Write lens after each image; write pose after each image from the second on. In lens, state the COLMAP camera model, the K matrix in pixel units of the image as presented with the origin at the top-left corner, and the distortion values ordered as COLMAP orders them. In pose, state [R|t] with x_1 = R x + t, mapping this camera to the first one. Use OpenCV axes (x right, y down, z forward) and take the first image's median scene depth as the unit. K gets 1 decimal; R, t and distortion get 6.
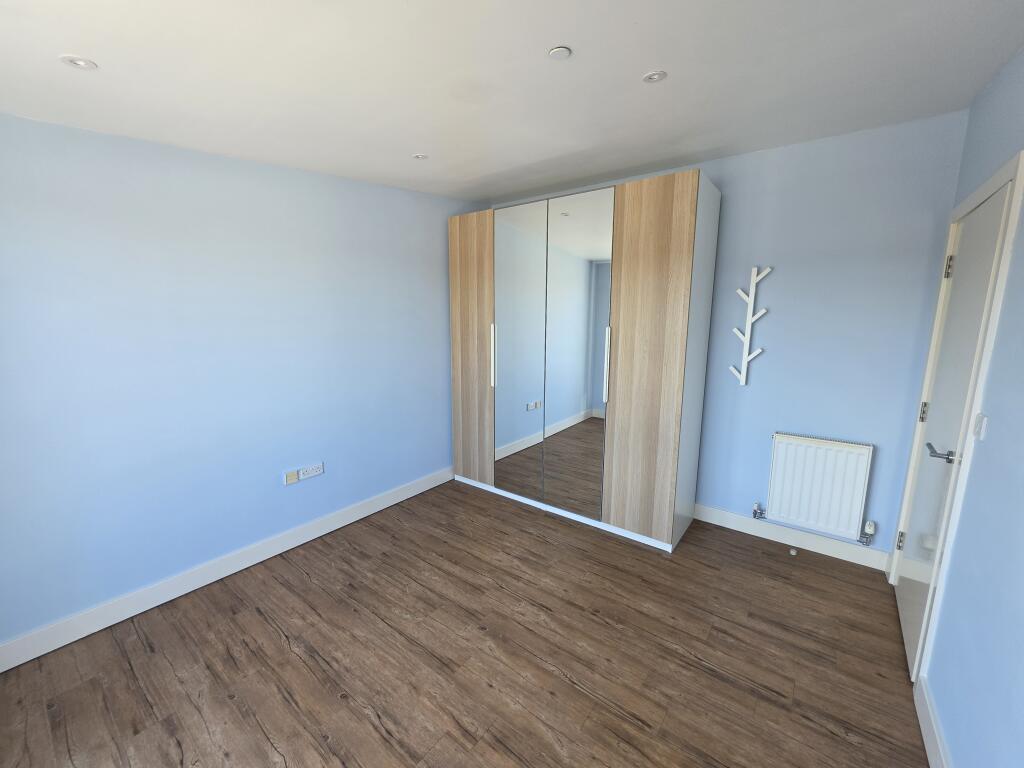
lens RADIAL K [[411.1, 0, 510.7], [0, 411.1, 384.0], [0, 0, 1]] dist [-0.000592, 0.000145]
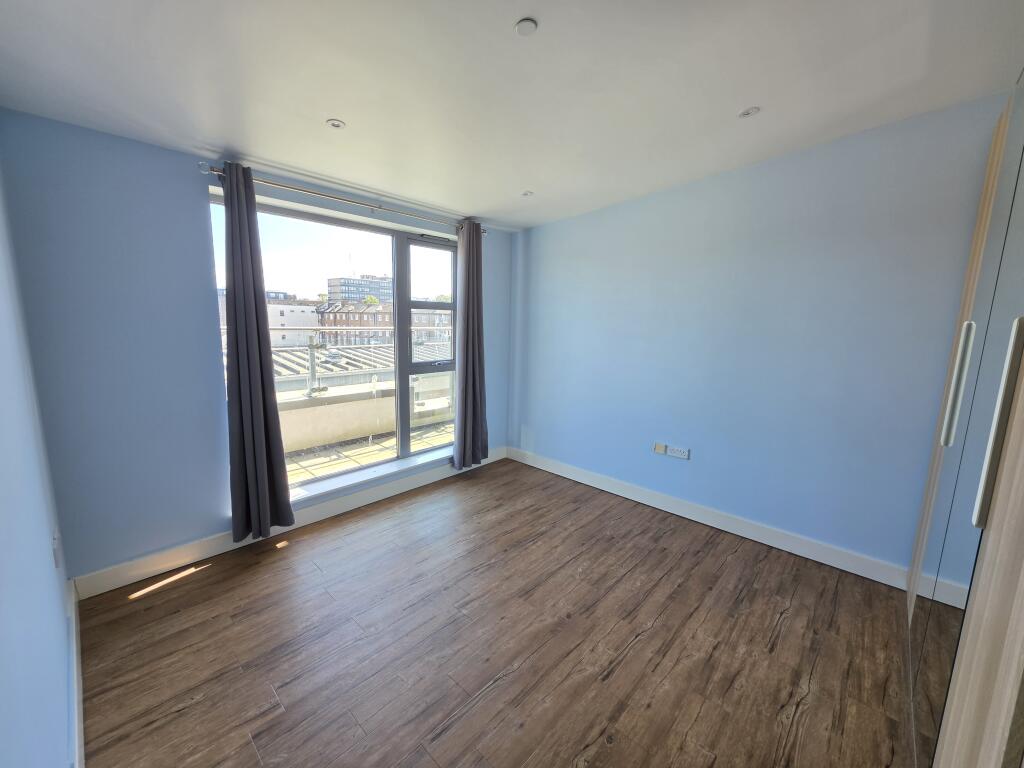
lens RADIAL K [[411.1, 0, 512.8], [0, 411.1, 386.5], [0, 0, 1]] dist [-0.000592, 0.000145]
pose [[-0.095744, 0.150741, -0.983926, 0.774694], [-0.184660, 0.968619, 0.166365, -0.075380], [0.978128, 0.197620, -0.064904, 0.762740]]
